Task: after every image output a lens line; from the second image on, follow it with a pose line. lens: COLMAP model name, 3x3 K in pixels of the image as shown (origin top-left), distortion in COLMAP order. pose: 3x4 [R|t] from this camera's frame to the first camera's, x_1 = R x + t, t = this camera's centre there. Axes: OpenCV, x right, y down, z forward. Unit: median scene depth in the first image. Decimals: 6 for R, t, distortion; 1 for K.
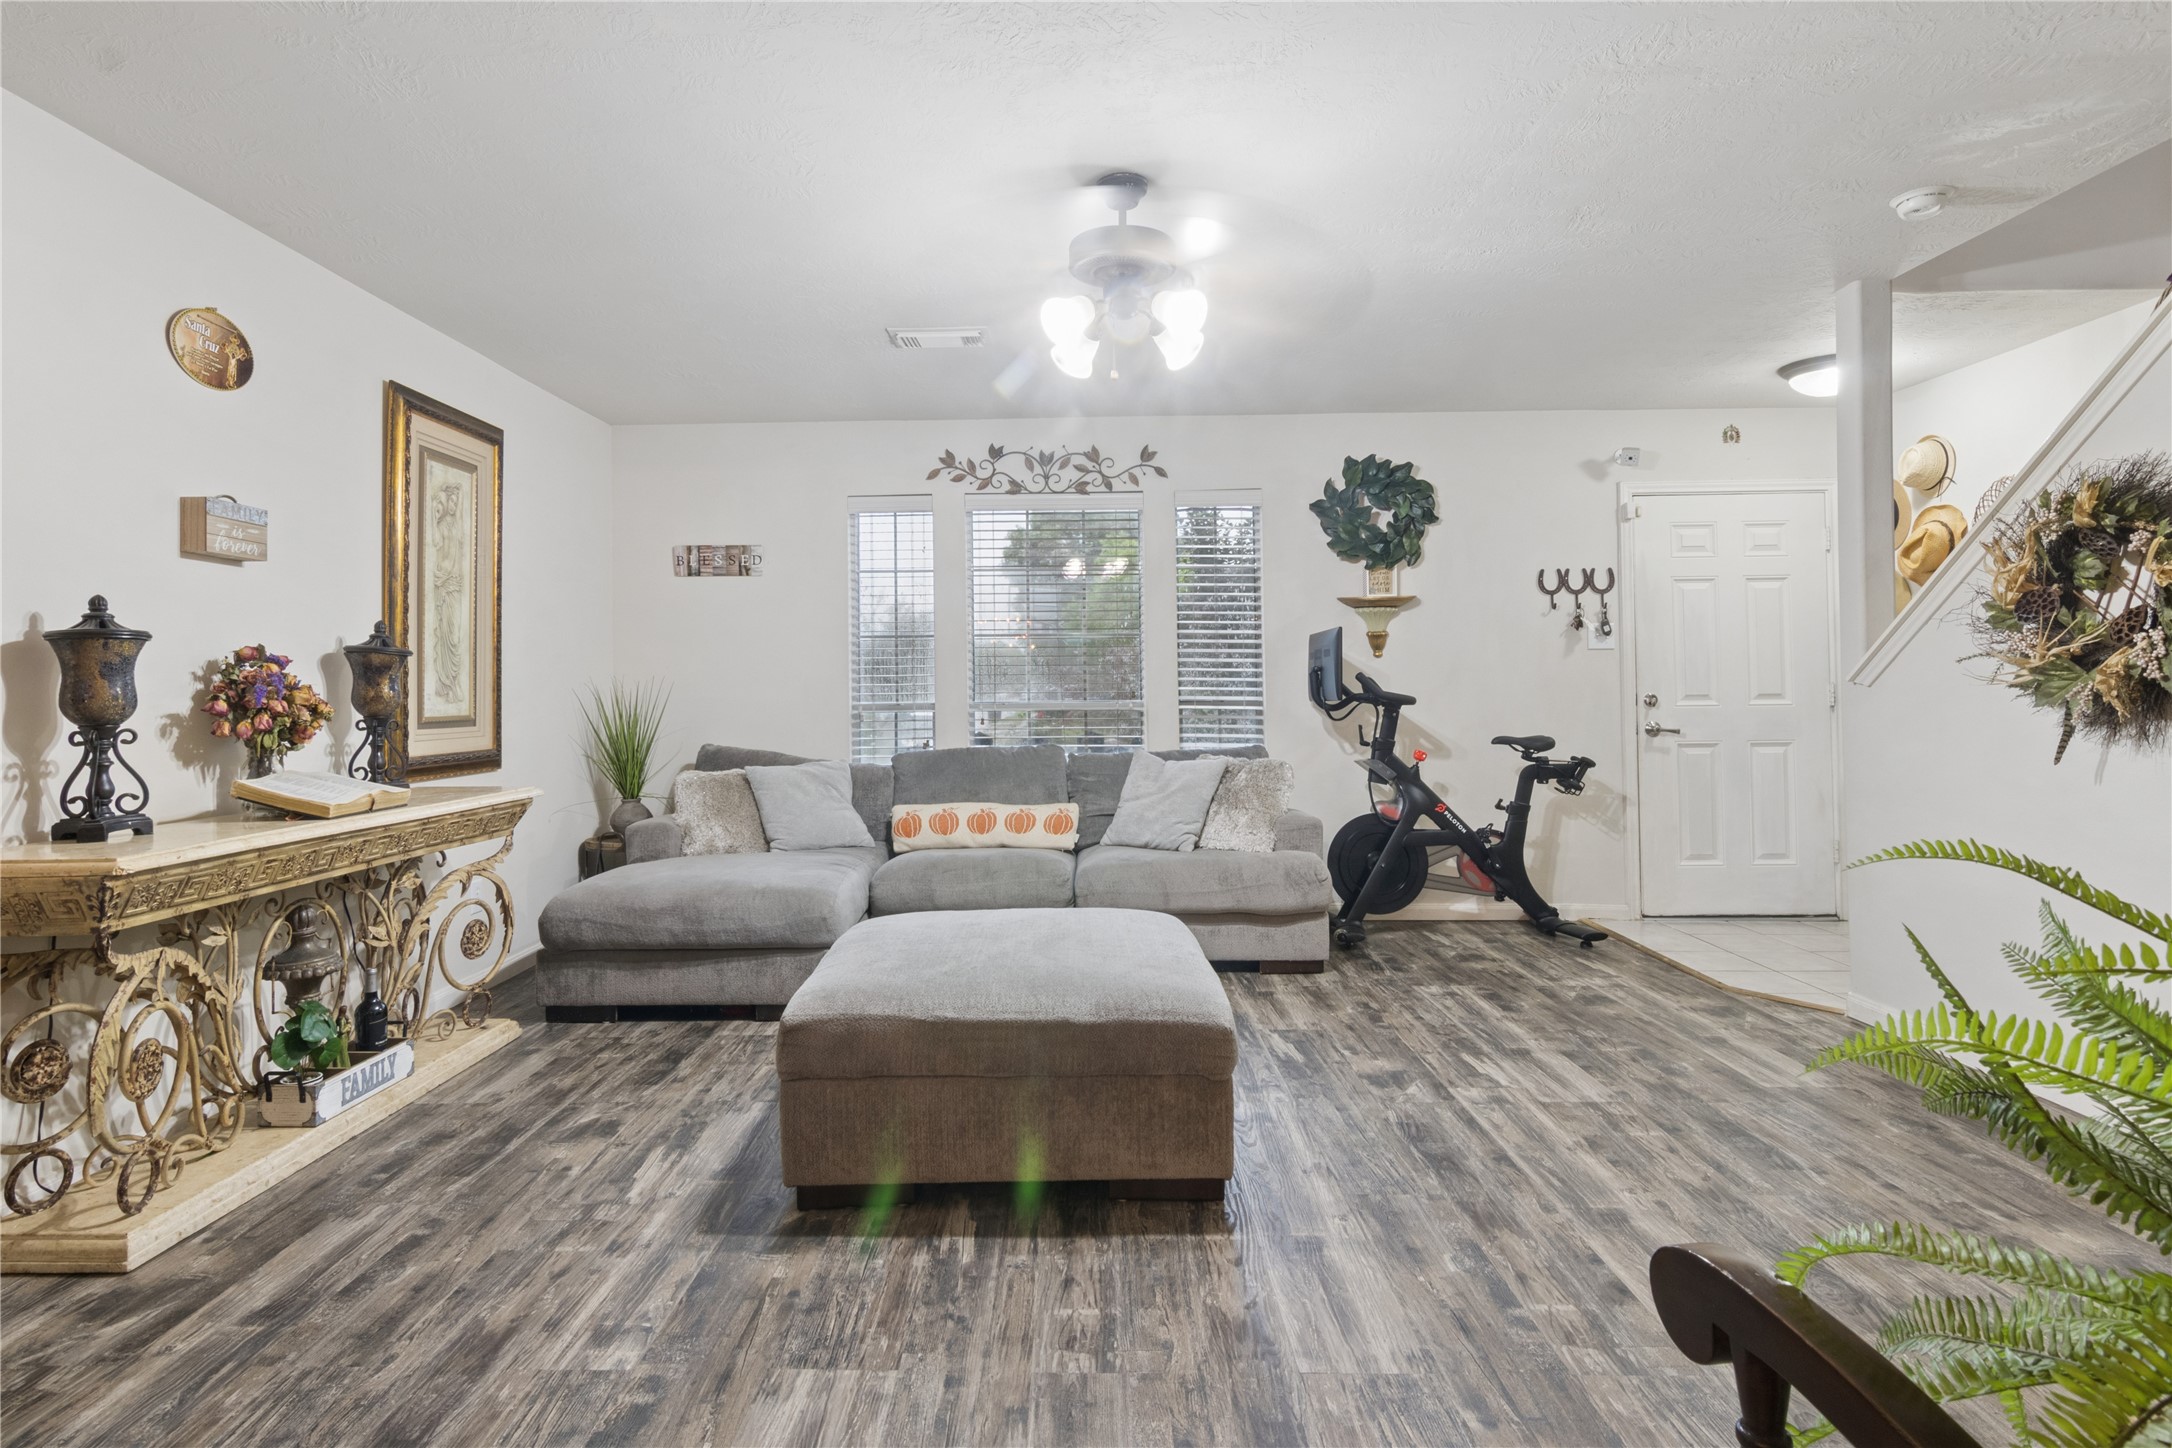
lens RADIAL K [[1118.9, 0, 1096.9], [0, 1118.9, 671.4], [0, 0, 1]] dist [-0.002485, 0.000330]
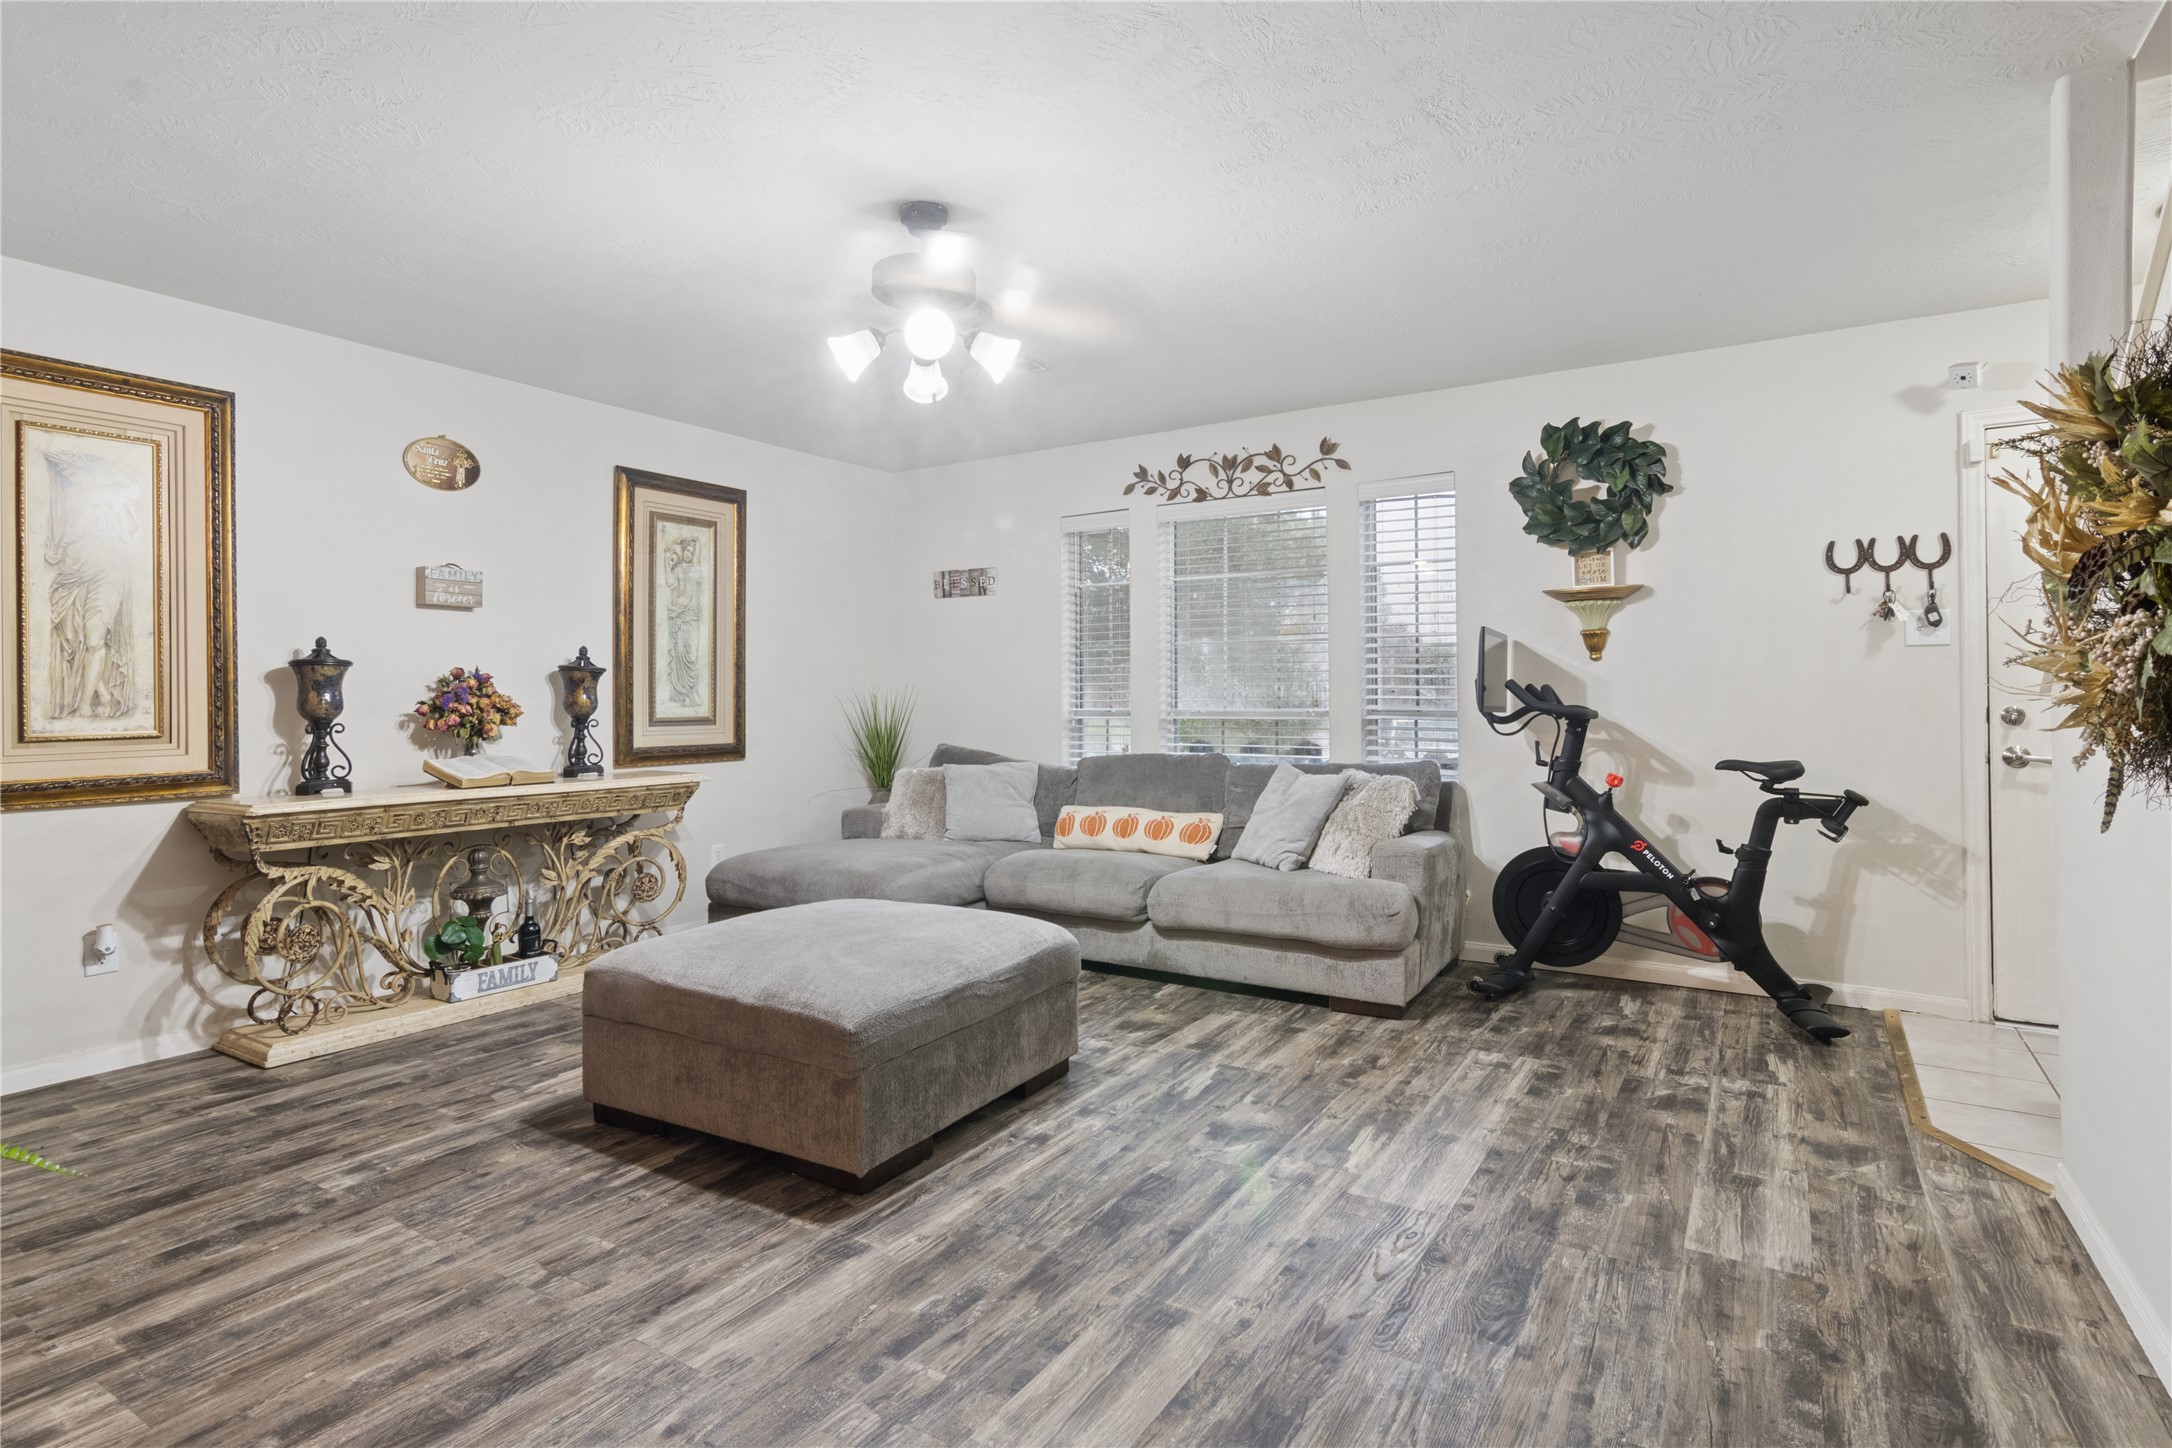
lens RADIAL K [[1118.9, 0, 1142.5], [0, 1118.9, 686.4], [0, 0, 1]] dist [-0.002485, 0.000330]
pose [[0.858104, -0.000468, -0.513476, 0.645313], [0.006108, 0.999938, 0.009298, -0.004974], [0.513440, -0.011115, 0.858054, 0.185986]]
